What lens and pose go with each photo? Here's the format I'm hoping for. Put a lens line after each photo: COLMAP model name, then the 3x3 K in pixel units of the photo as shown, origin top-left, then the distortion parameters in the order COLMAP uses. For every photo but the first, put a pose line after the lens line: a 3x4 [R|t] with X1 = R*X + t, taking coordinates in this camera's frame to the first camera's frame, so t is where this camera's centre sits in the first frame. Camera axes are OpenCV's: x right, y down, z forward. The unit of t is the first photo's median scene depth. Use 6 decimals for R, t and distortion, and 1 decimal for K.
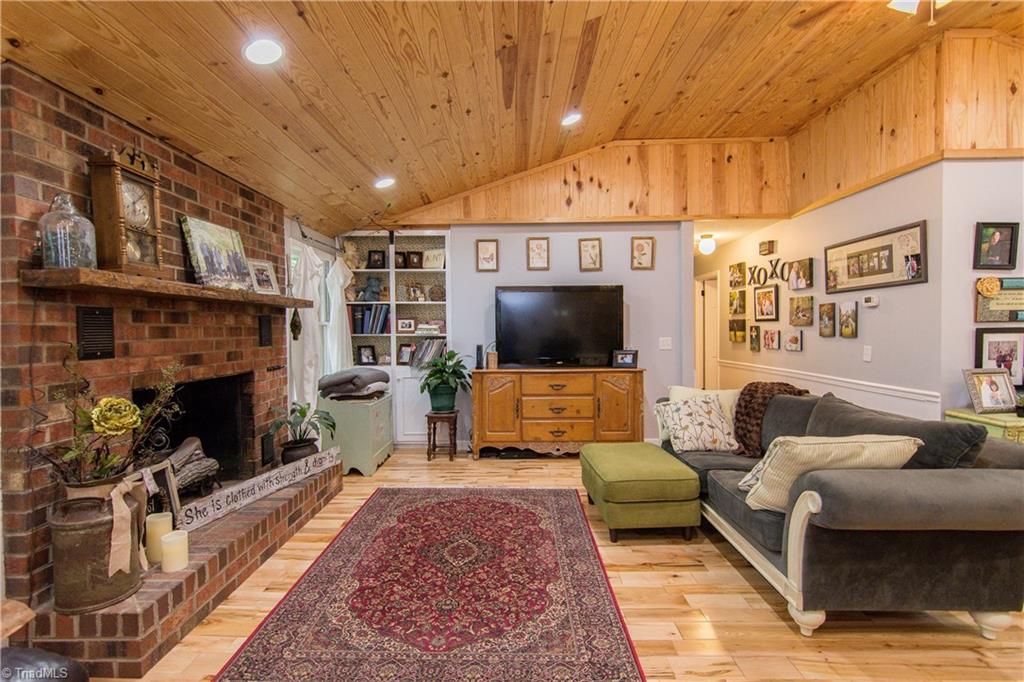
lens RADIAL K [[492.2, 0, 503.7], [0, 492.2, 339.7], [0, 0, 1]] dist [-0.005391, 0.001287]
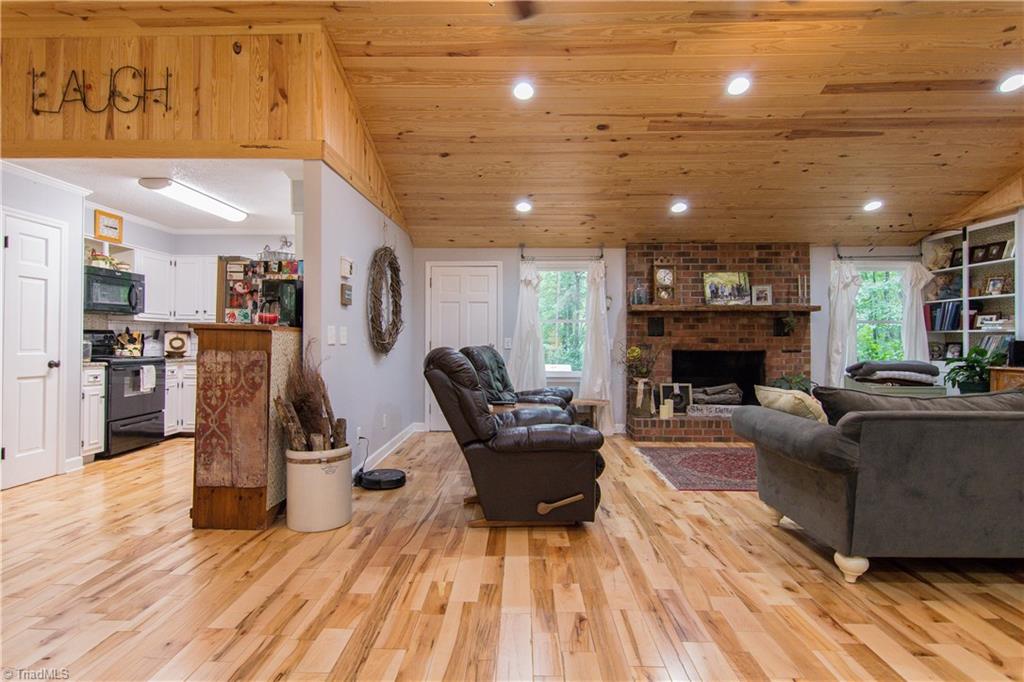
lens RADIAL K [[526.2, 0, 506.7], [0, 526.2, 338.3], [0, 0, 1]] dist [-0.002572, -0.000798]
pose [[-0.008770, 0.002103, -0.999959, 1.294032], [-0.025658, 0.999668, 0.002327, 0.039992], [0.999632, 0.025677, -0.008713, 0.123891]]
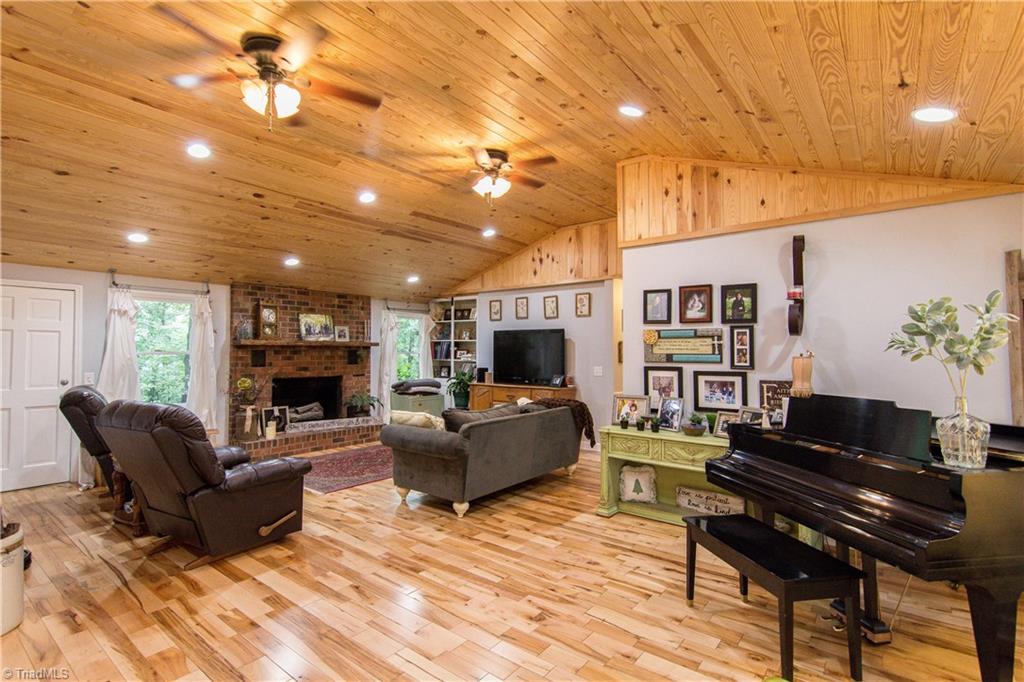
lens RADIAL K [[492.2, 0, 503.7], [0, 492.2, 339.7], [0, 0, 1]] dist [-0.005391, 0.001287]
pose [[0.795173, -0.001594, -0.606381, 1.399713], [-0.024516, 0.999094, -0.034776, -0.038013], [0.605887, 0.042519, 0.794414, -0.323599]]
